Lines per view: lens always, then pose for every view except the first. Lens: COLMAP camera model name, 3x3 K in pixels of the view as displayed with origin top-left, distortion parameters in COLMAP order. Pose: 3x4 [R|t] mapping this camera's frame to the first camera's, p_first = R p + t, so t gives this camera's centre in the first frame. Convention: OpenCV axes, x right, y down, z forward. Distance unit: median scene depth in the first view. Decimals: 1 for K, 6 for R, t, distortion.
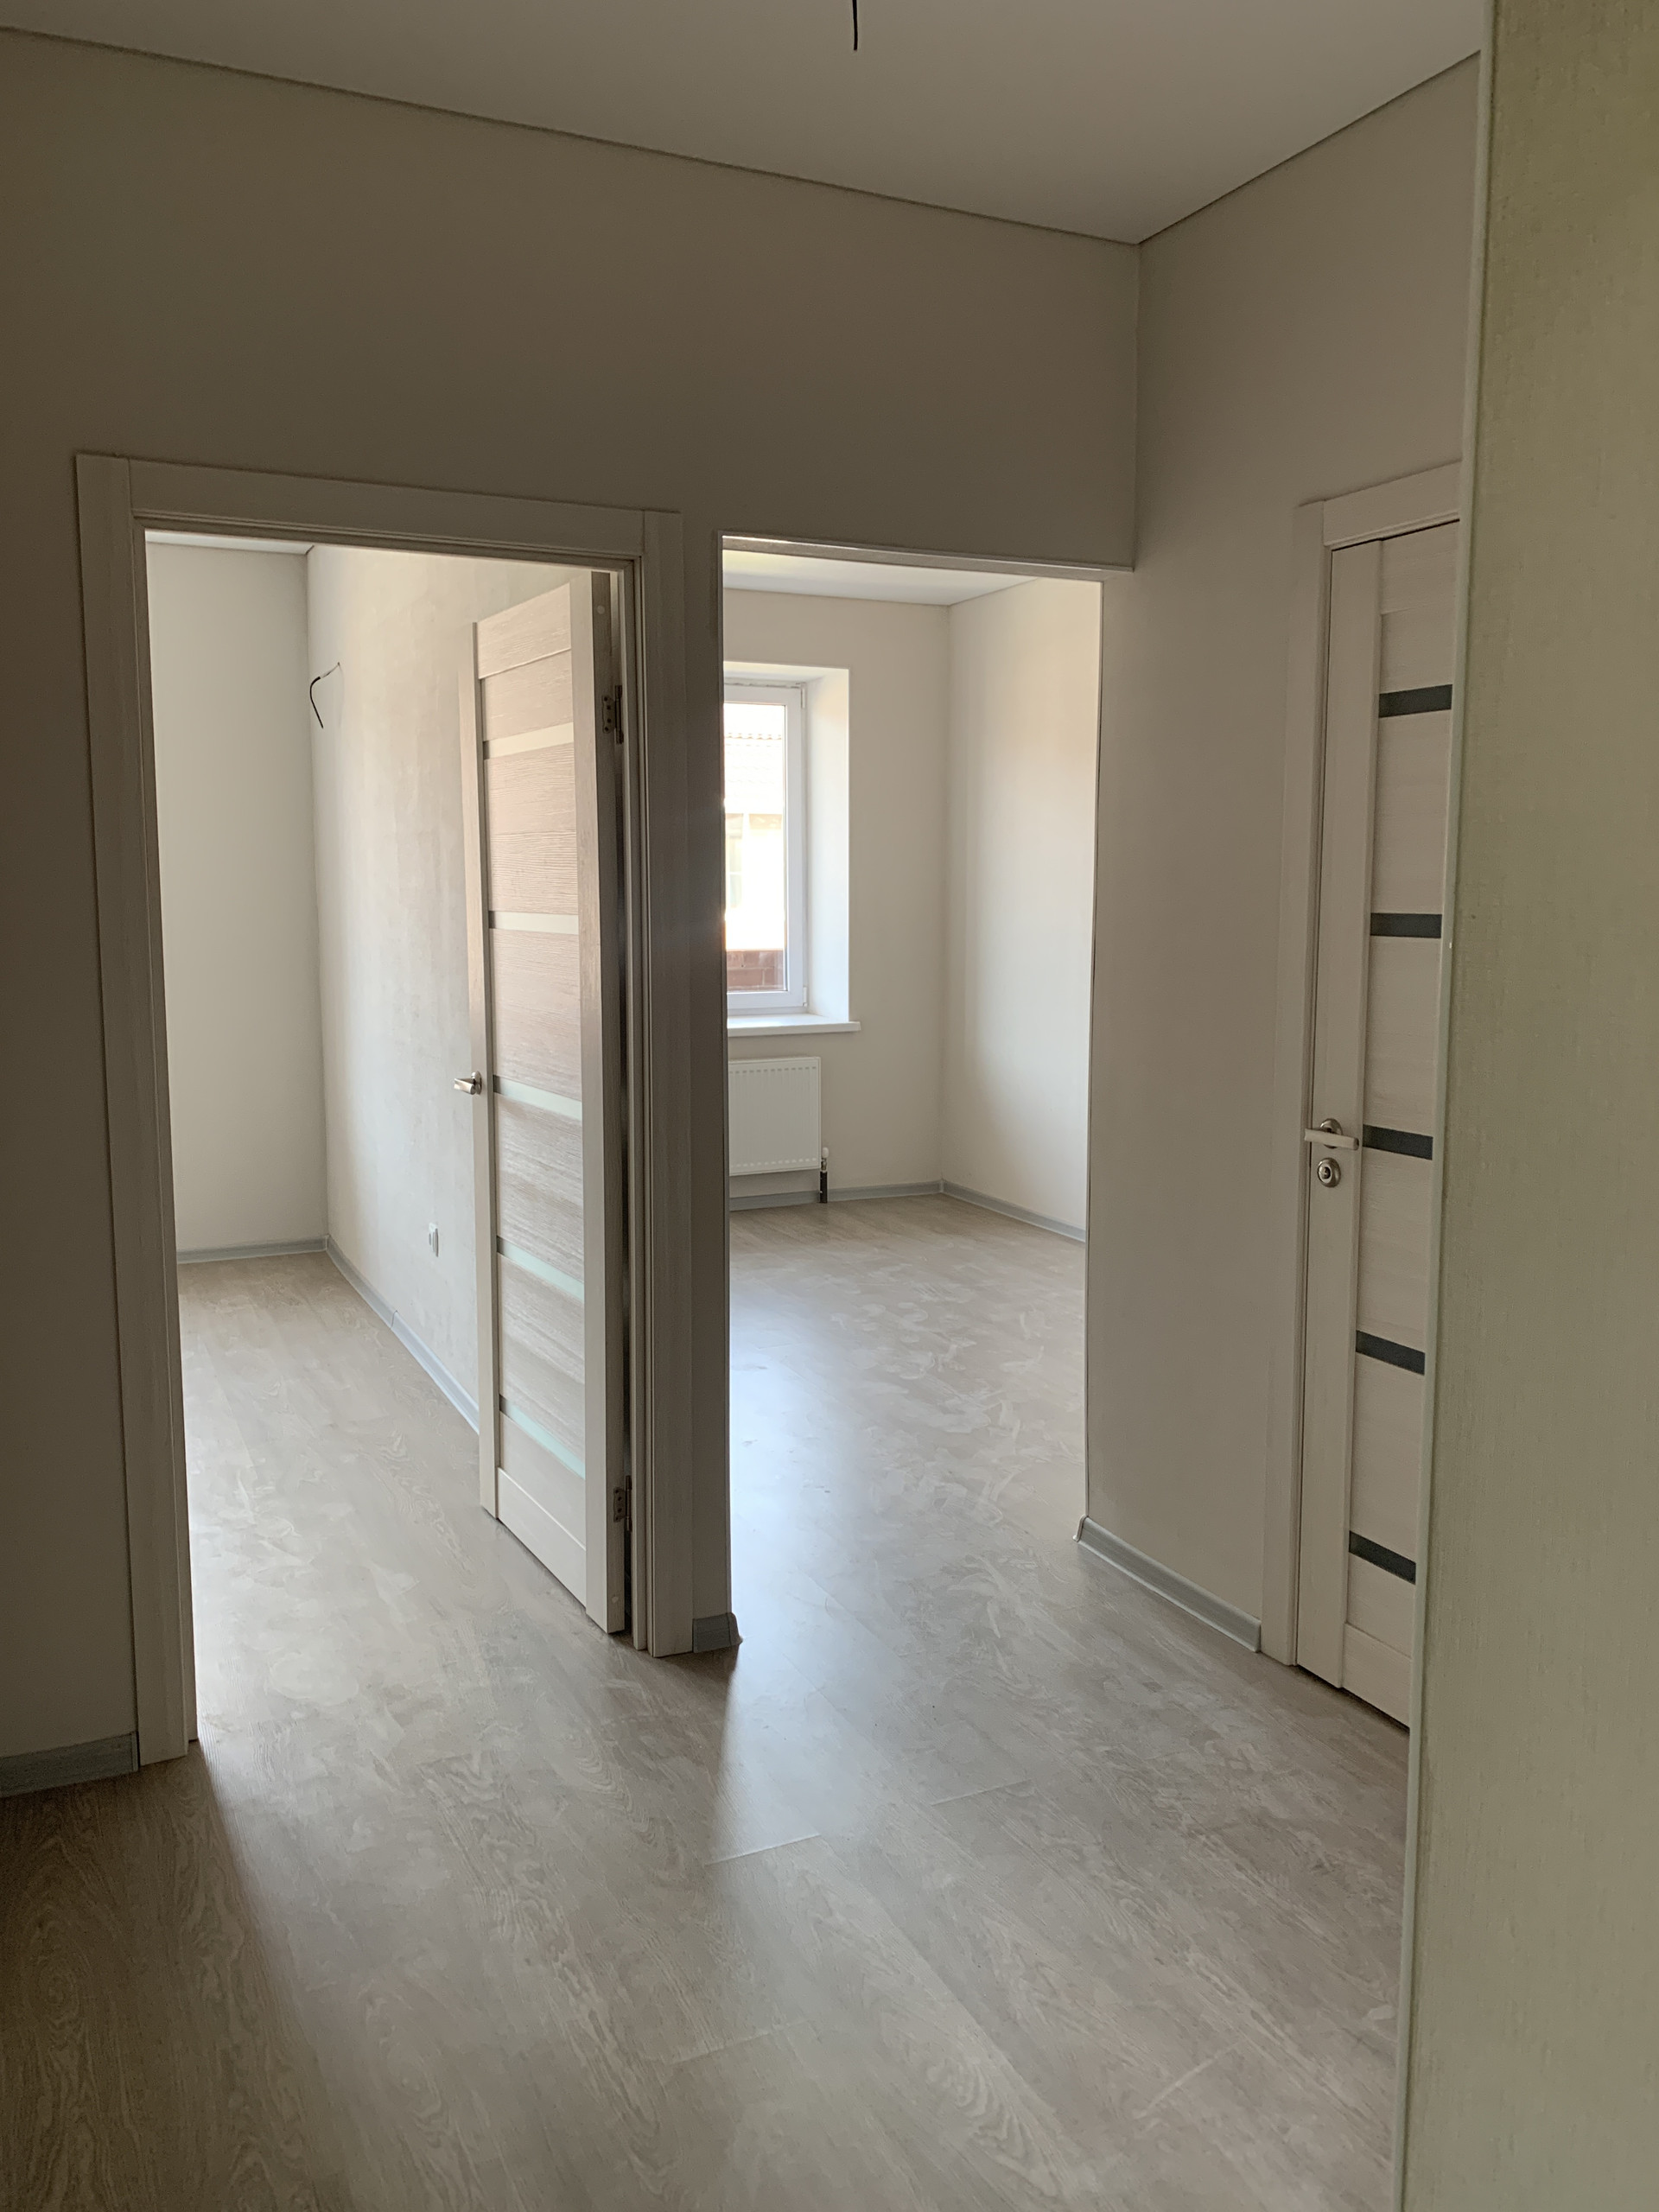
lens RADIAL K [[1684.3, 0, 829.5], [0, 1684.3, 1106.0], [0, 0, 1]] dist [0.041574, -0.049673]
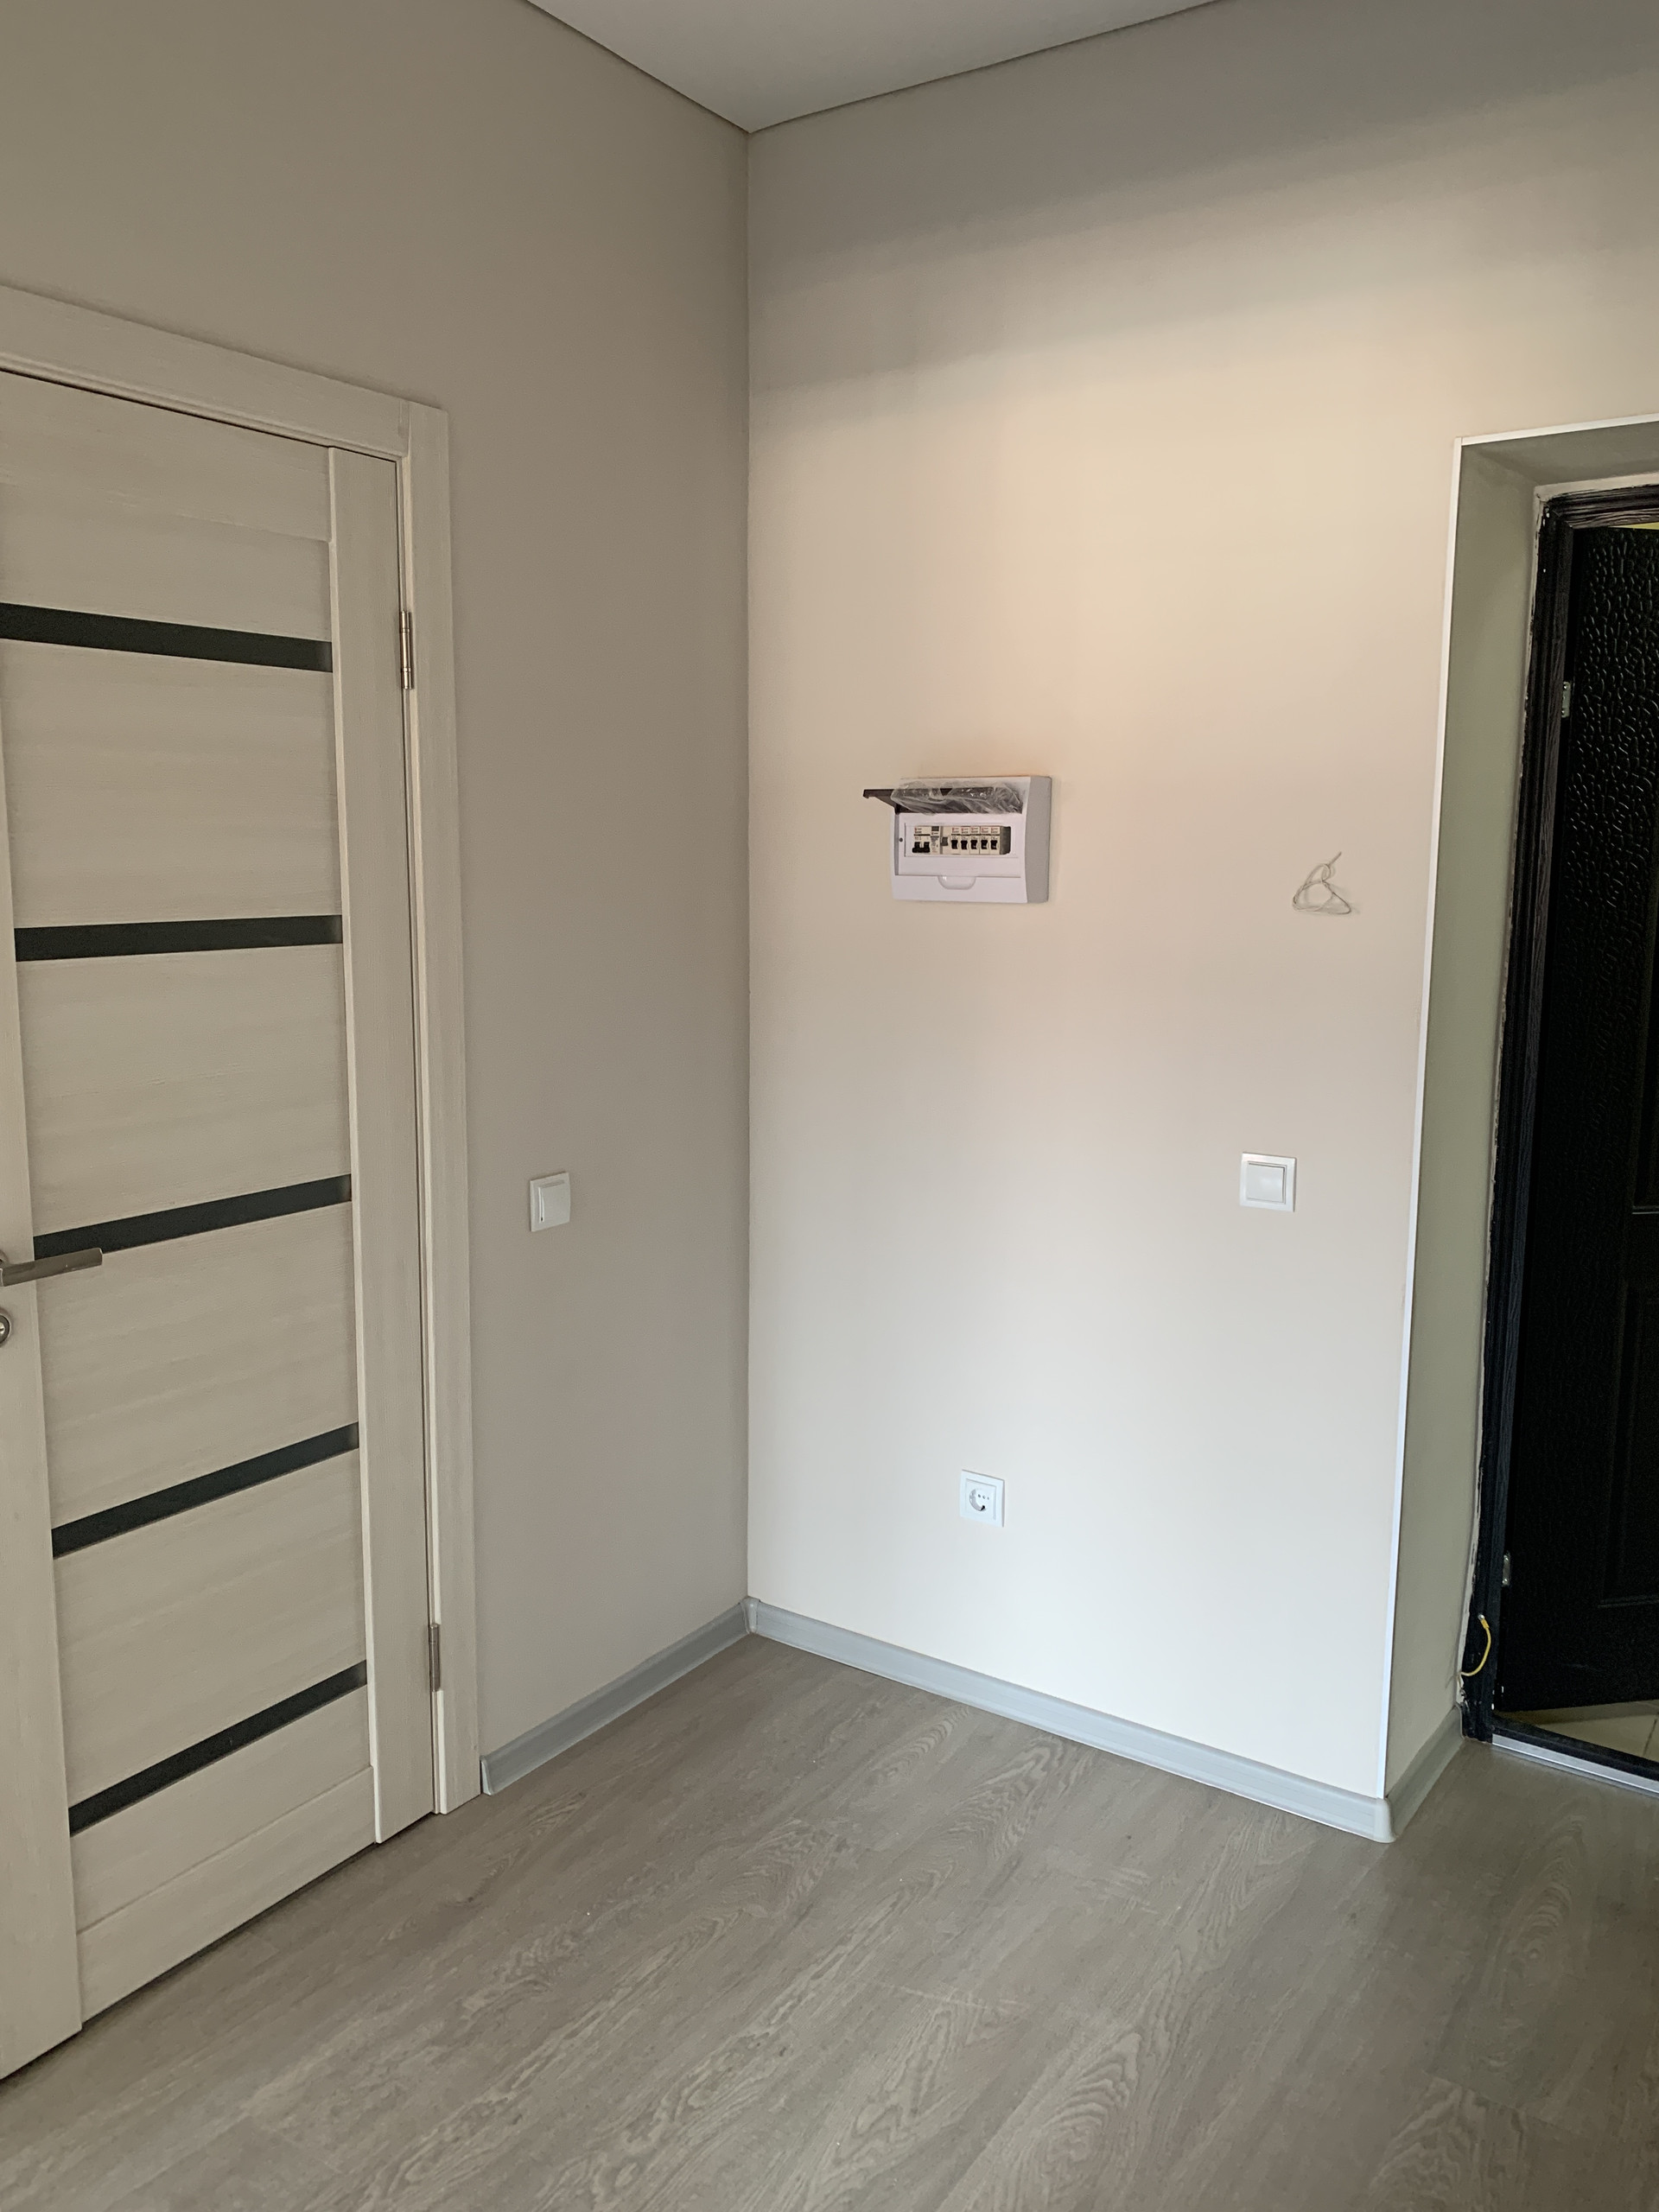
lens RADIAL K [[1684.3, 0, 829.5], [0, 1684.3, 1106.0], [0, 0, 1]] dist [0.041574, -0.049673]
pose [[-0.510935, -0.128807, 0.849914, -0.601285], [0.113956, 0.969835, 0.215487, -0.214416], [-0.852032, 0.206953, -0.480844, 1.472896]]
